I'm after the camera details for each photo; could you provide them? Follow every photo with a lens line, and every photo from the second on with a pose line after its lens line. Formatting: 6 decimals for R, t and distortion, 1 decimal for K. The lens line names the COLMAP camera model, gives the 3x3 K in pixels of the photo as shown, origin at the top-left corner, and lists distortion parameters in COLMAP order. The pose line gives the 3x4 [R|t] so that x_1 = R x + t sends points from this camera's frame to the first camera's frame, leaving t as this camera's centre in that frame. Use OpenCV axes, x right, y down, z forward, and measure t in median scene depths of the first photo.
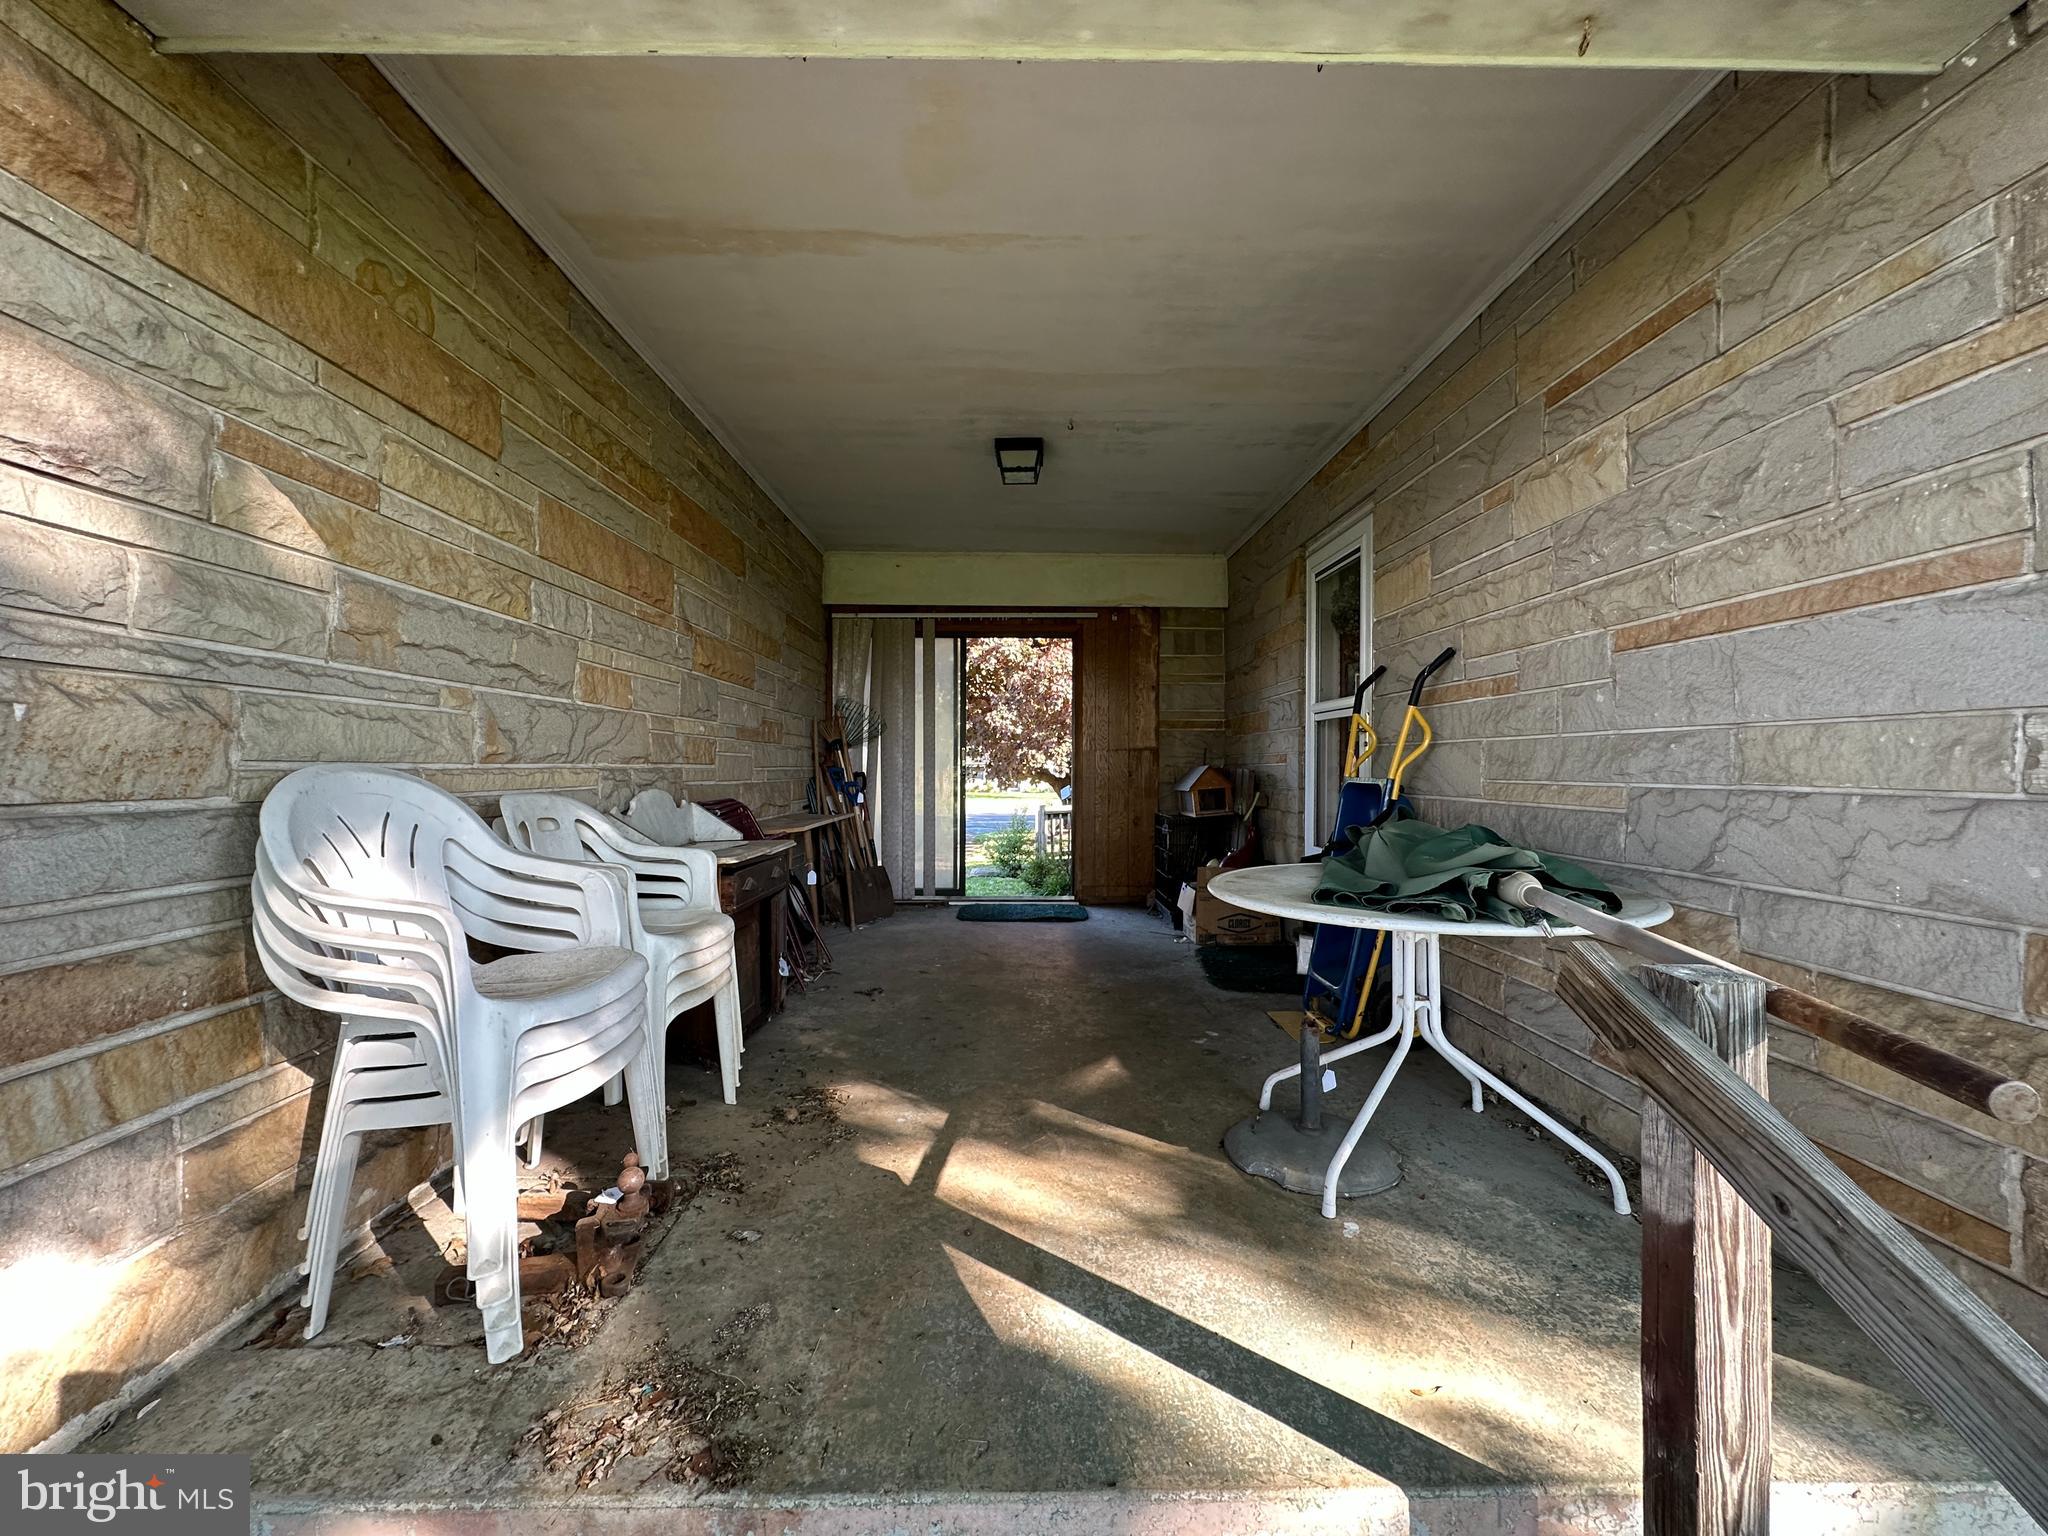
lens RADIAL K [[812.7, 0, 1025.0], [0, 812.7, 767.0], [0, 0, 1]] dist [-0.004839, 0.001270]
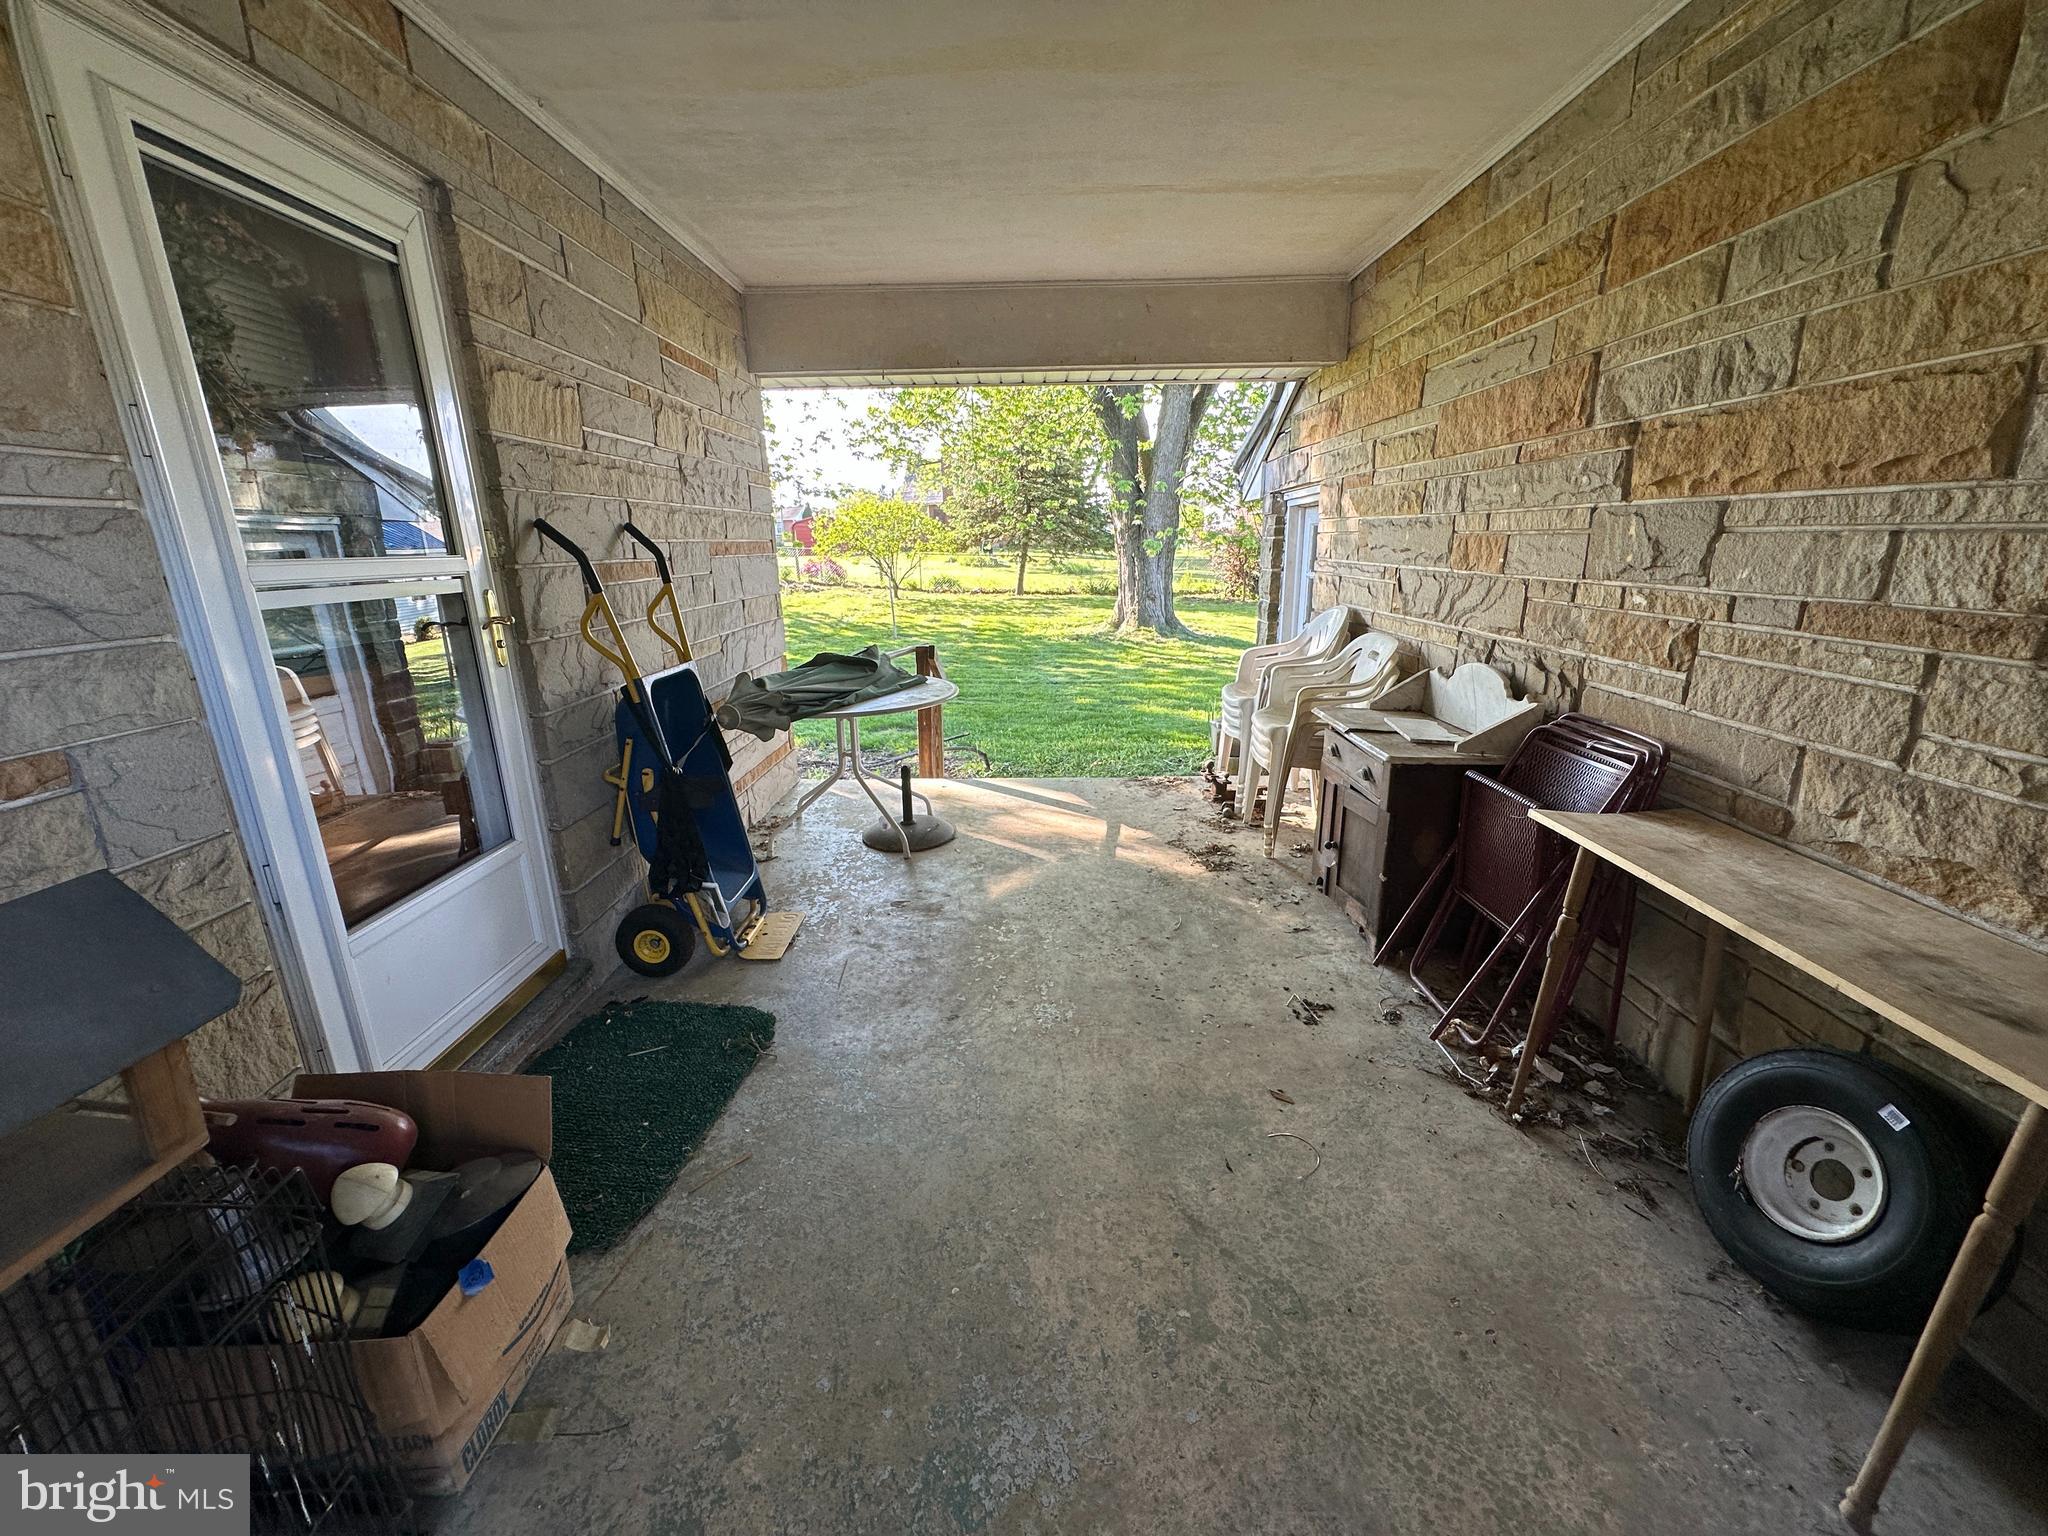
lens RADIAL K [[812.7, 0, 1025.0], [0, 812.7, 767.0], [0, 0, 1]] dist [-0.004839, 0.001270]
pose [[-0.999651, 0.005466, 0.025864, 0.038936], [0.012063, 0.964900, 0.262340, -0.159326], [-0.023522, 0.262561, -0.964629, 2.919702]]
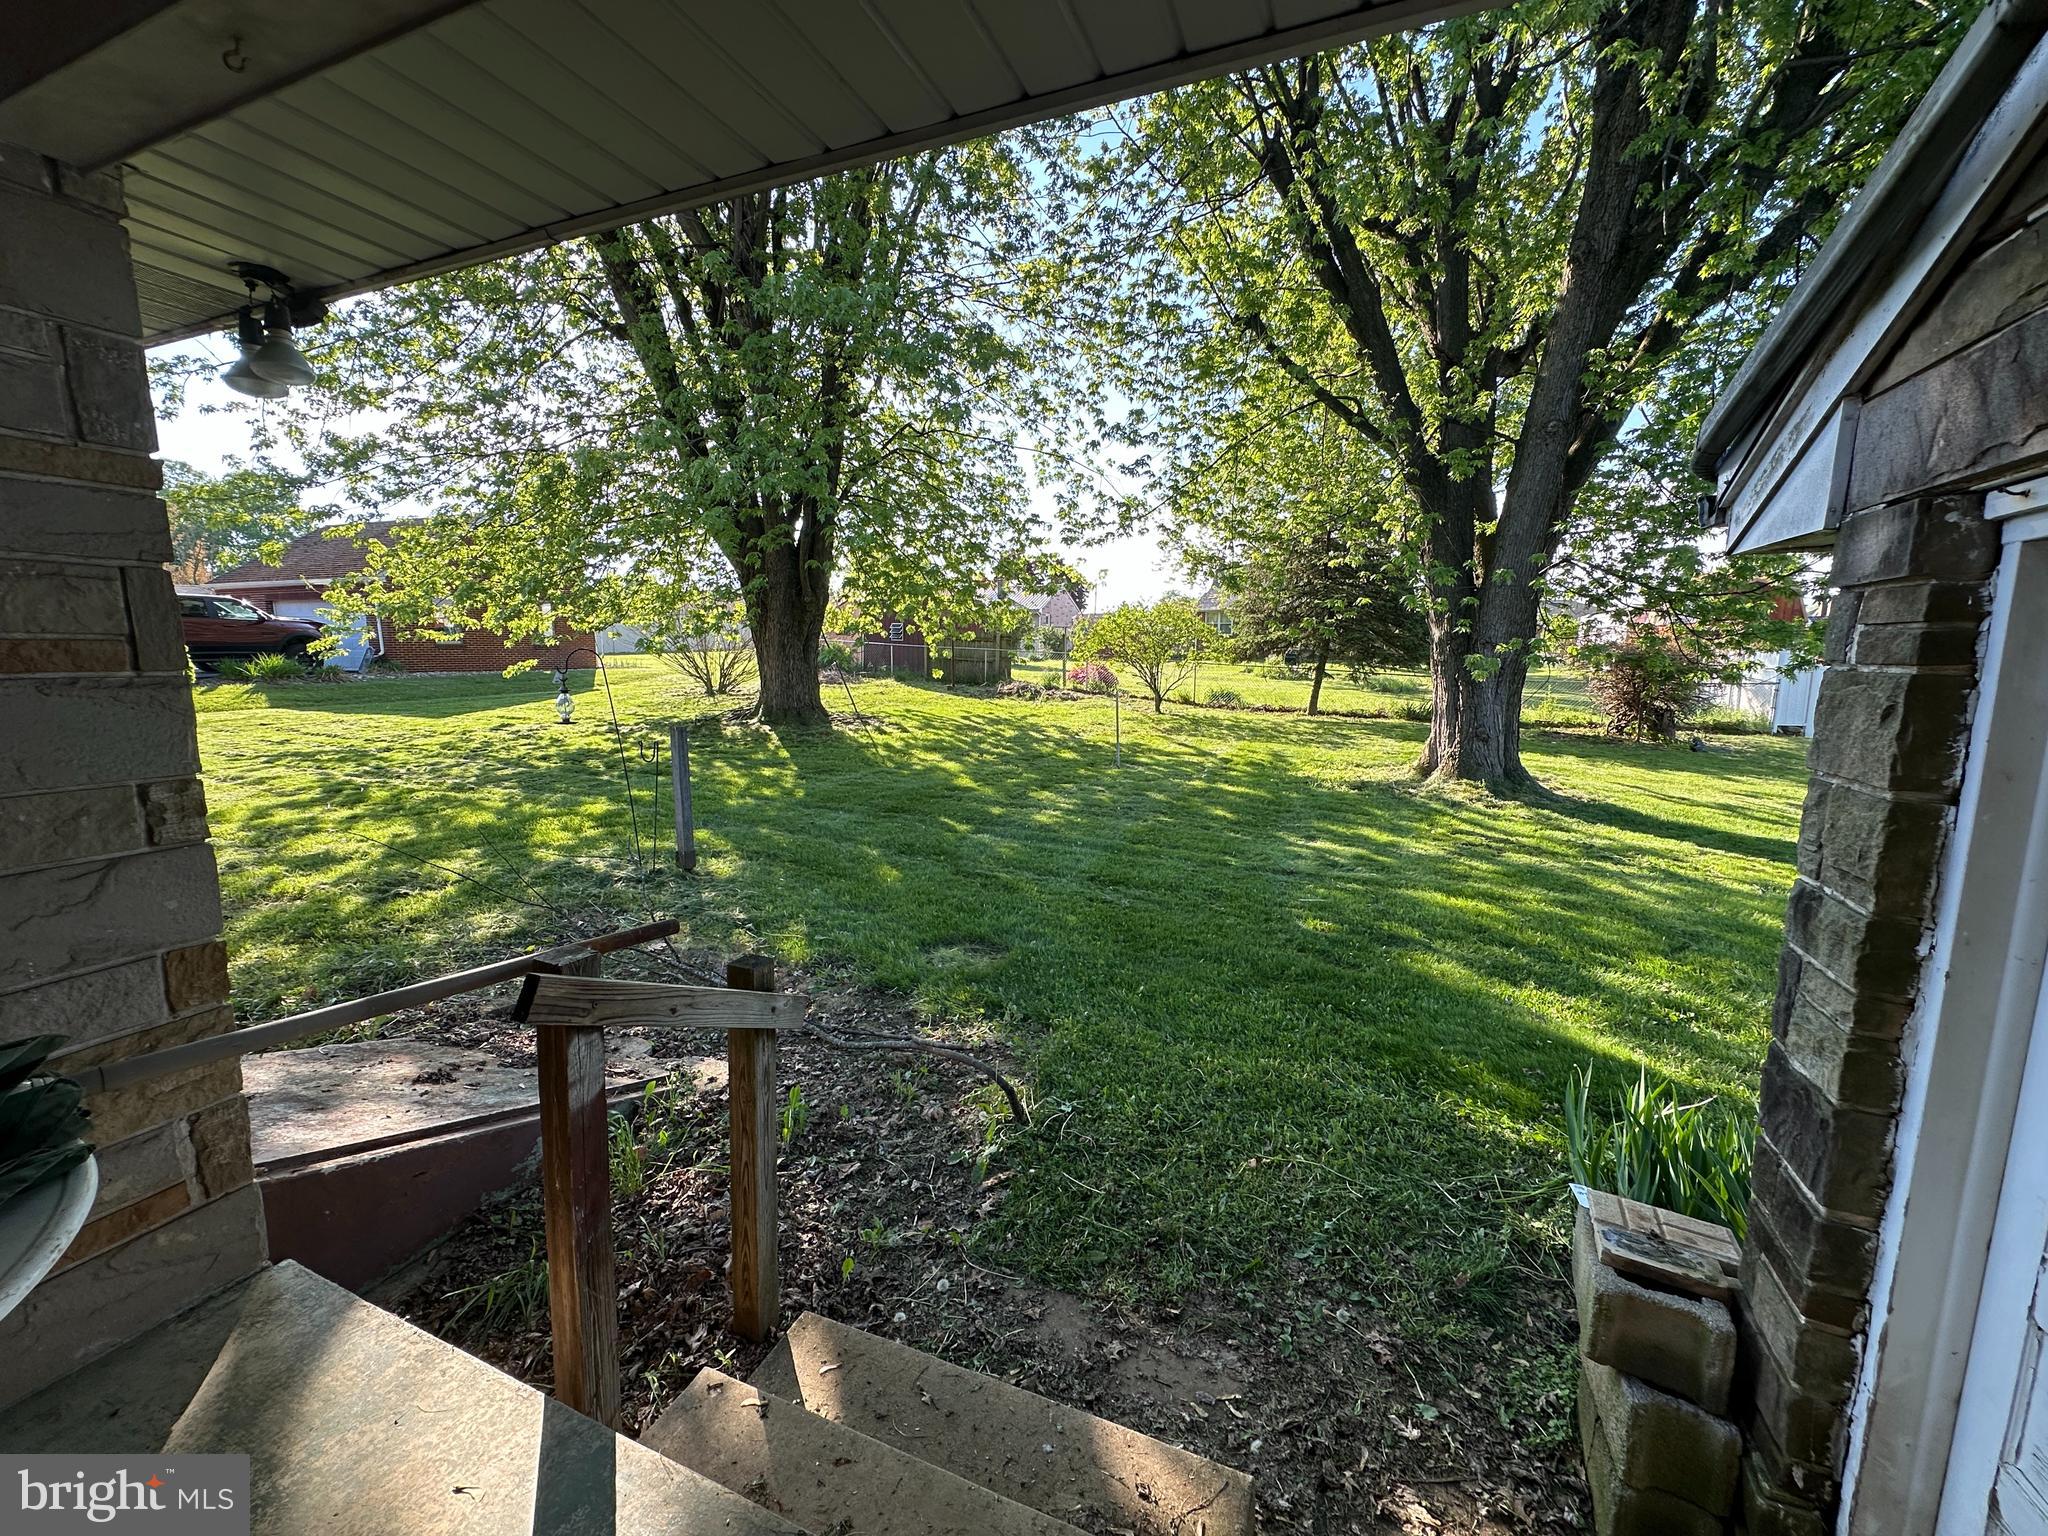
lens RADIAL K [[812.7, 0, 1025.0], [0, 812.7, 767.0], [0, 0, 1]] dist [-0.004839, 0.001270]
pose [[-0.918219, -0.068389, 0.390125, -0.313240], [-0.014141, 0.990013, 0.140267, -0.182495], [-0.395822, 0.123279, -0.910015, 1.020270]]
